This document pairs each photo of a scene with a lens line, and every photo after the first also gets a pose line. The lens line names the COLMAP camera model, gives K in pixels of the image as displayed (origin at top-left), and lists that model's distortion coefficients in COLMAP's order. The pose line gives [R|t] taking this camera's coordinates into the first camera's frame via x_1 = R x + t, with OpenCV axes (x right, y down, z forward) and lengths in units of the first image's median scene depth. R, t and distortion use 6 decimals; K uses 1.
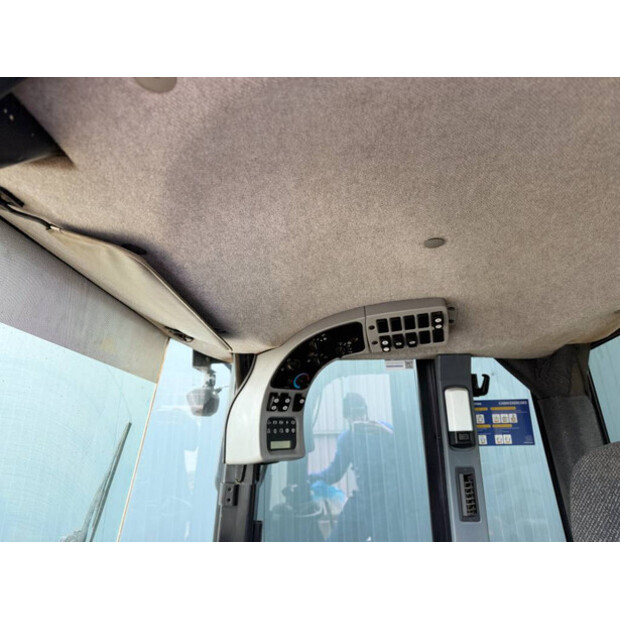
lens RADIAL K [[433.1, 0, 309.3], [0, 433.1, 308.2], [0, 0, 1]] dist [0.020616, -0.022479]
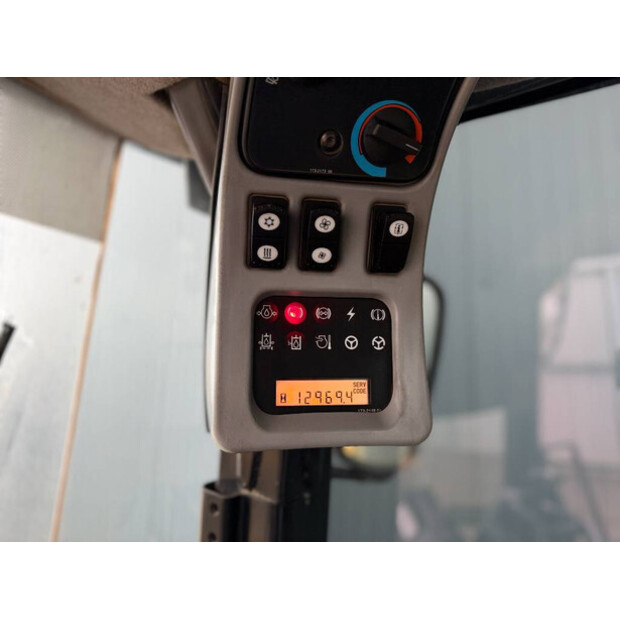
lens RADIAL K [[433.1, 0, 307.3], [0, 433.1, 312.9], [0, 0, 1]] dist [0.020616, -0.022479]
pose [[0.857365, -0.035448, -0.513487, 0.064610], [0.124884, 0.982142, 0.140717, 0.223400], [0.499329, -0.184772, 0.846481, 0.763961]]
